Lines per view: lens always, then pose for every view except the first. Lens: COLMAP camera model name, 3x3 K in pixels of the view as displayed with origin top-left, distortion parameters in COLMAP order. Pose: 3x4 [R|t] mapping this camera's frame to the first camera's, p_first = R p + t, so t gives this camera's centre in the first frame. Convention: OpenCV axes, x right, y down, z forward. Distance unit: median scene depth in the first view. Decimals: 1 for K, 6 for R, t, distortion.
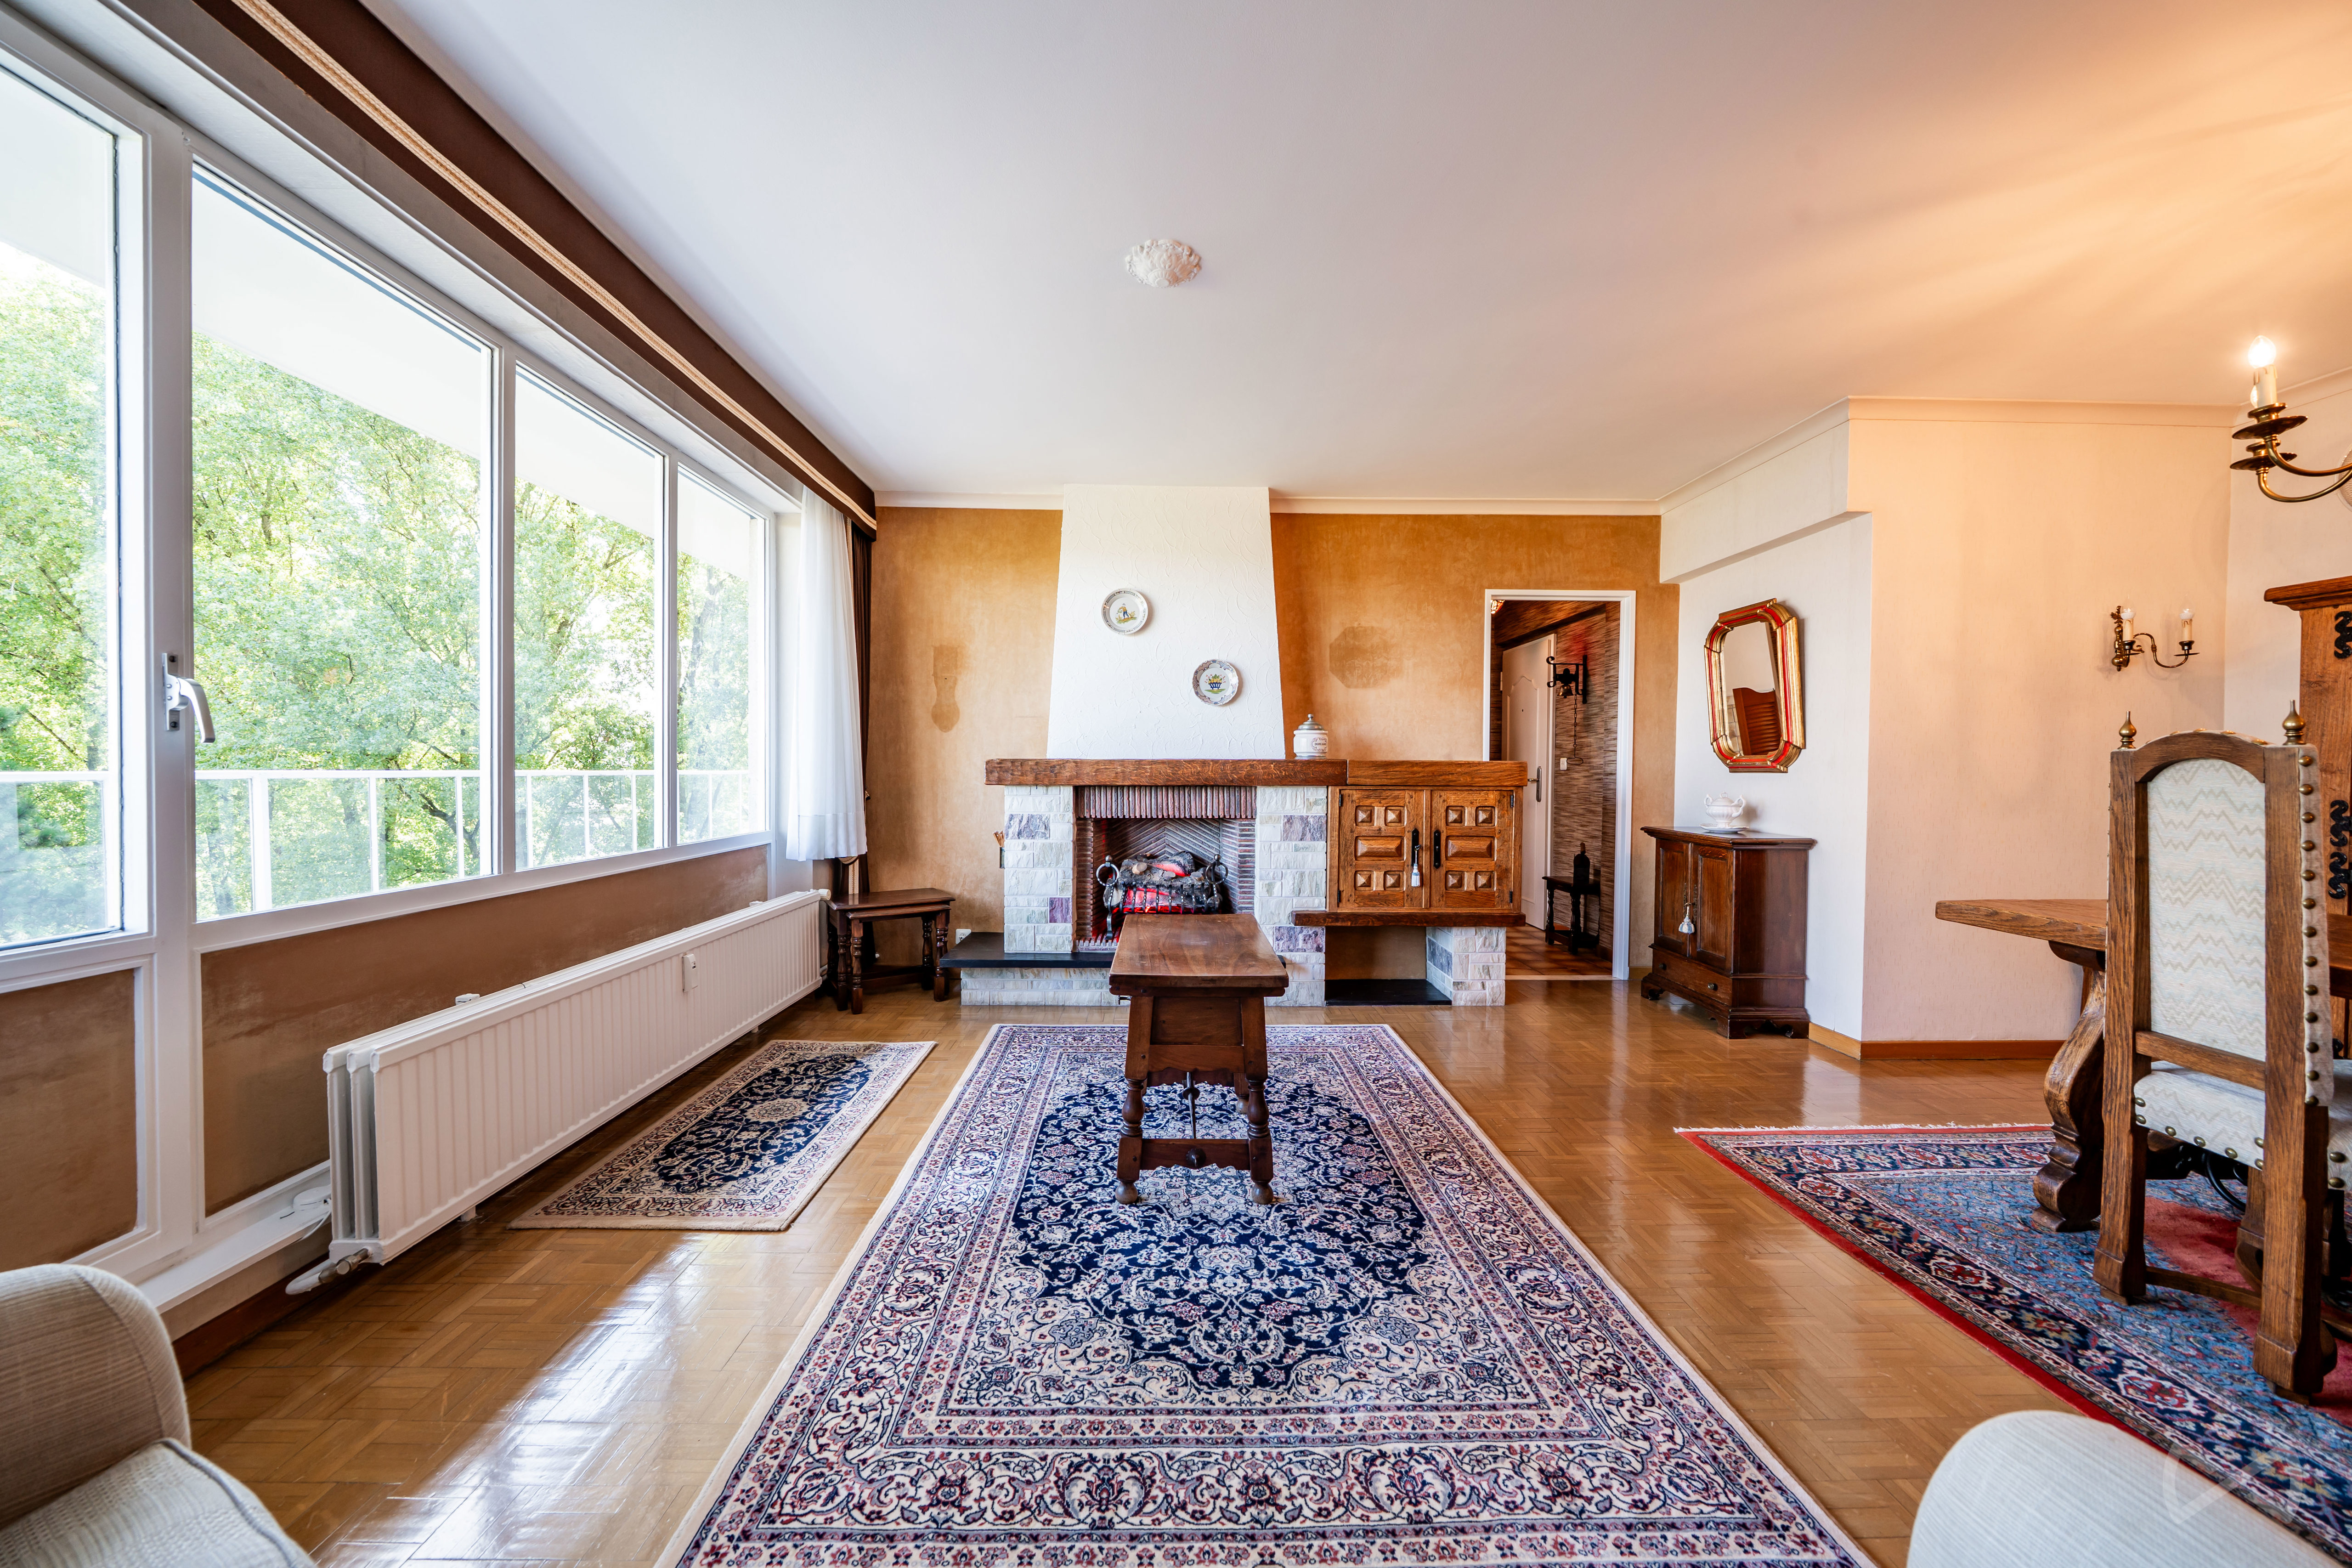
lens RADIAL K [[804.7, 0, 1166.2], [0, 804.7, 779.1], [0, 0, 1]] dist [-0.007489, 0.000470]
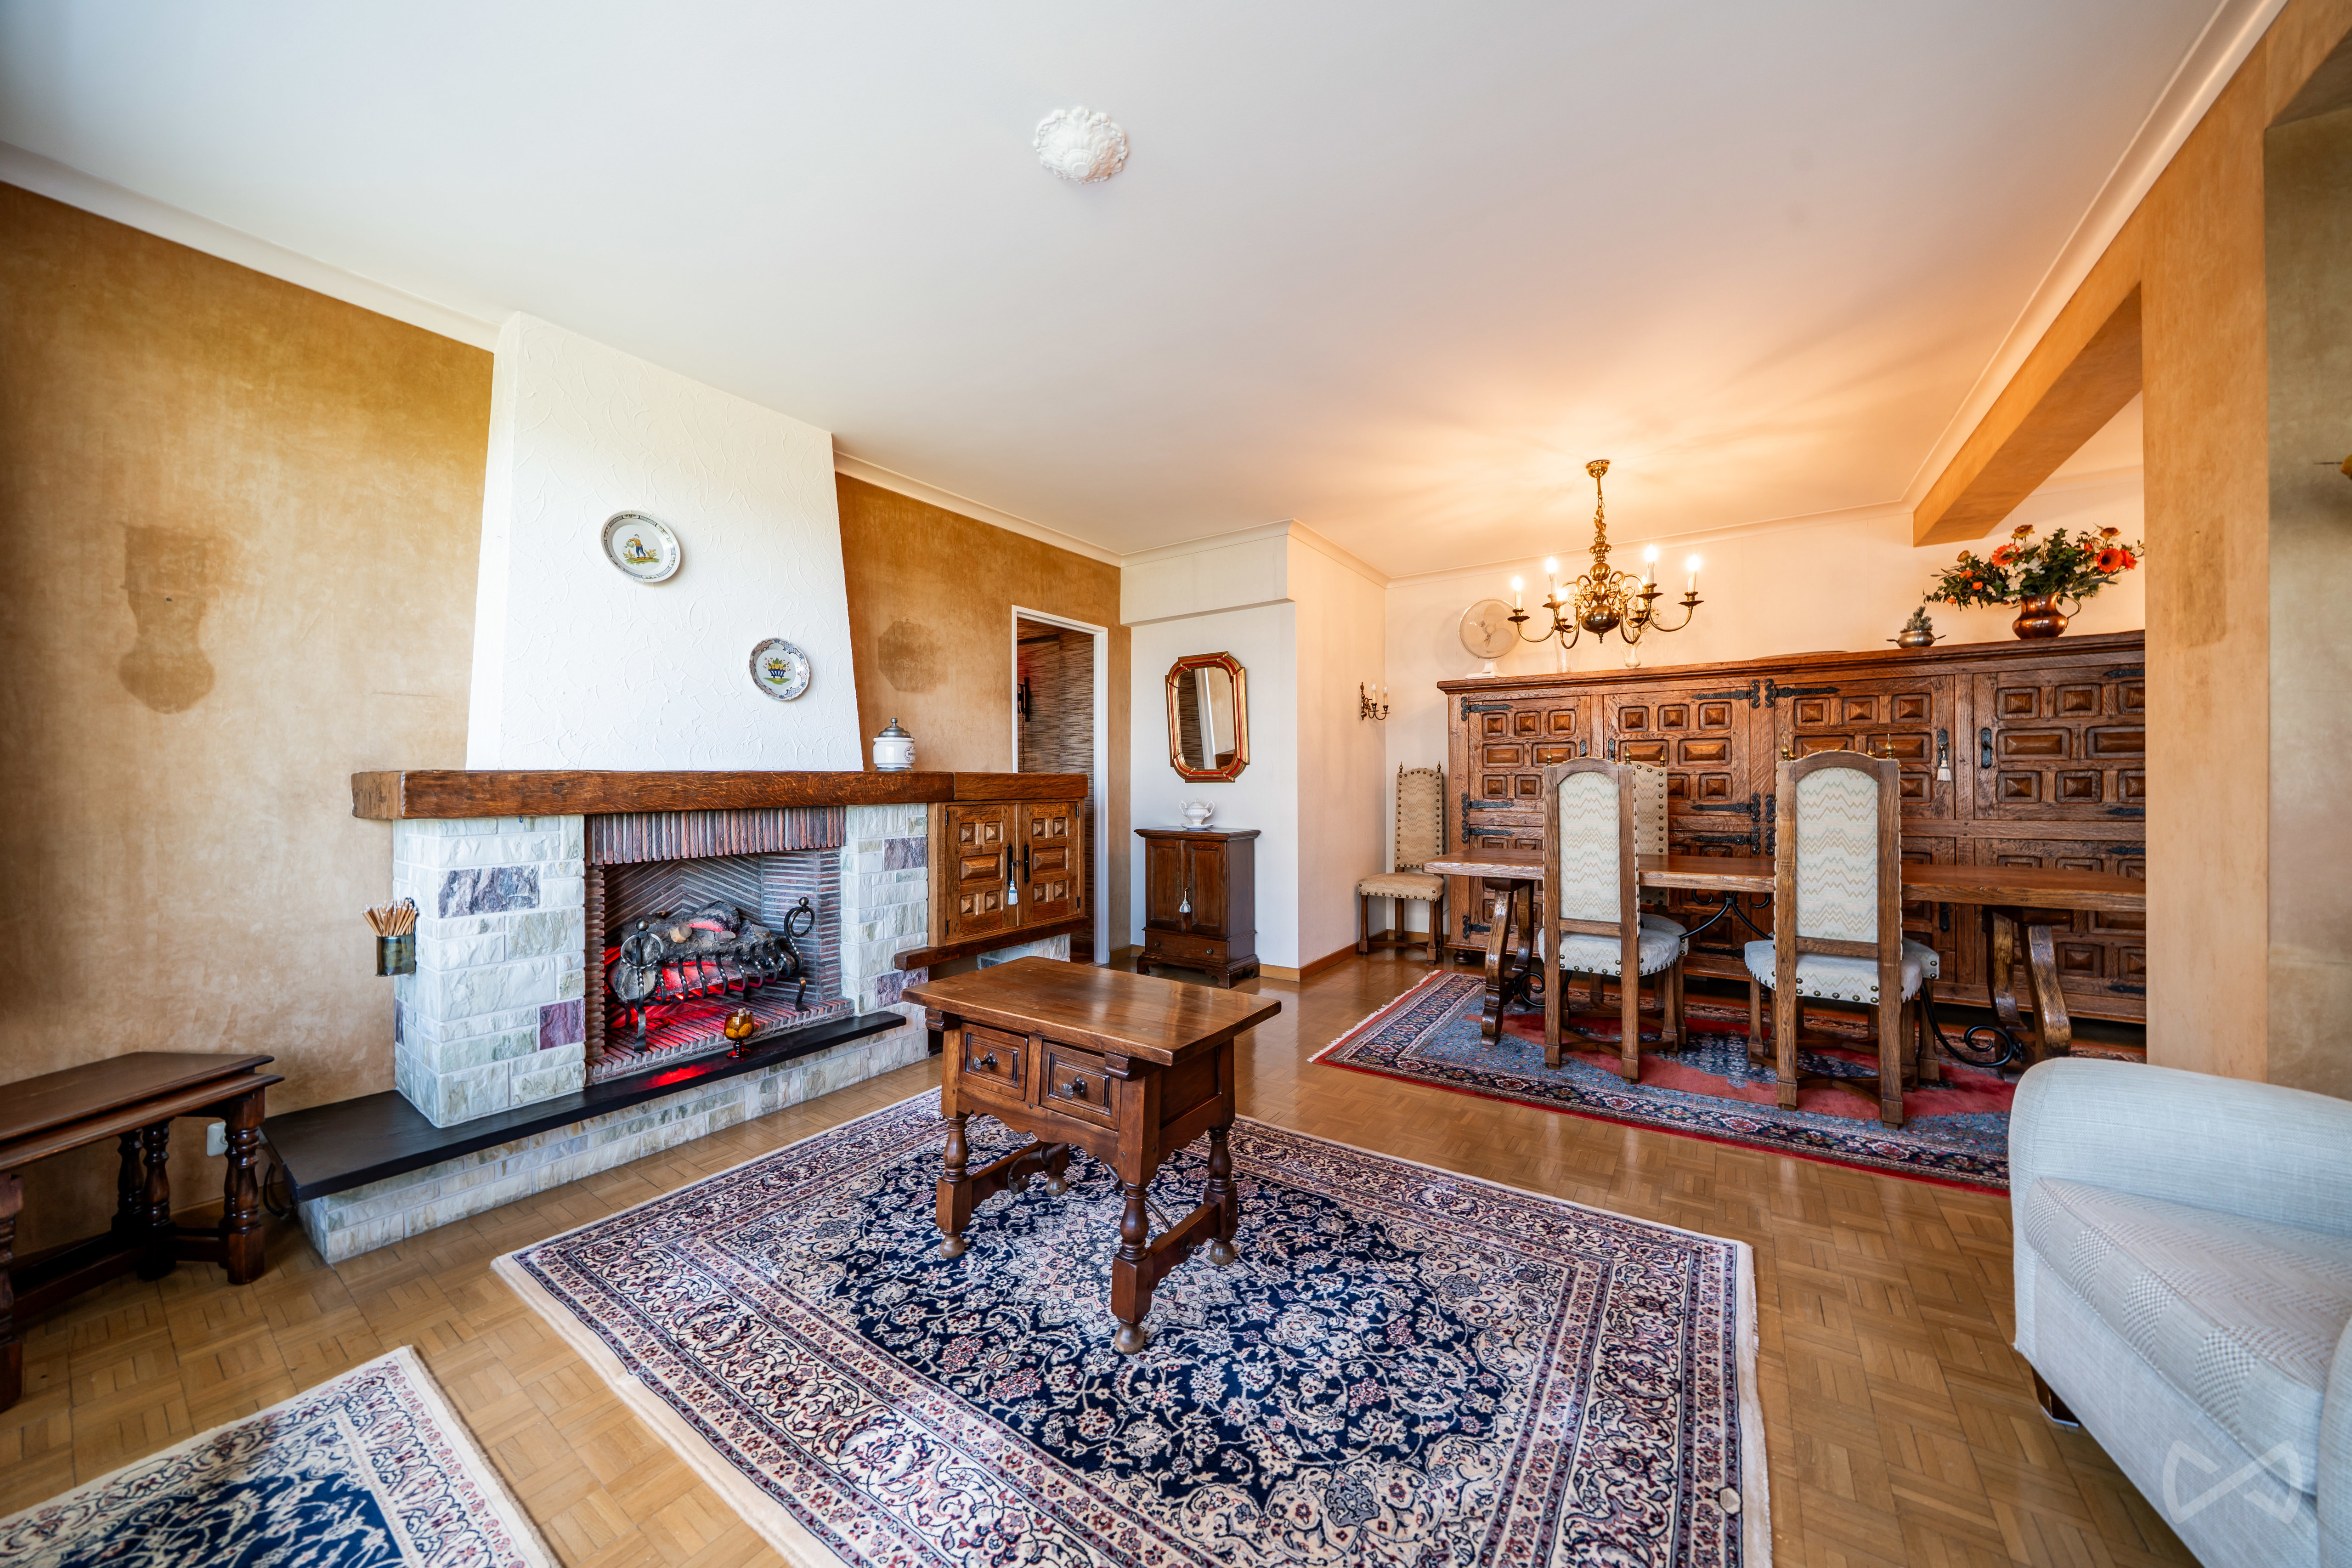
lens RADIAL K [[804.7, 0, 1168.7], [0, 804.7, 779.3], [0, 0, 1]] dist [-0.007489, 0.000470]
pose [[0.575662, -0.006420, 0.817662, -0.365173], [0.019999, 0.999781, -0.006229, -0.006143], [-0.817443, 0.019938, 0.575664, 0.292239]]
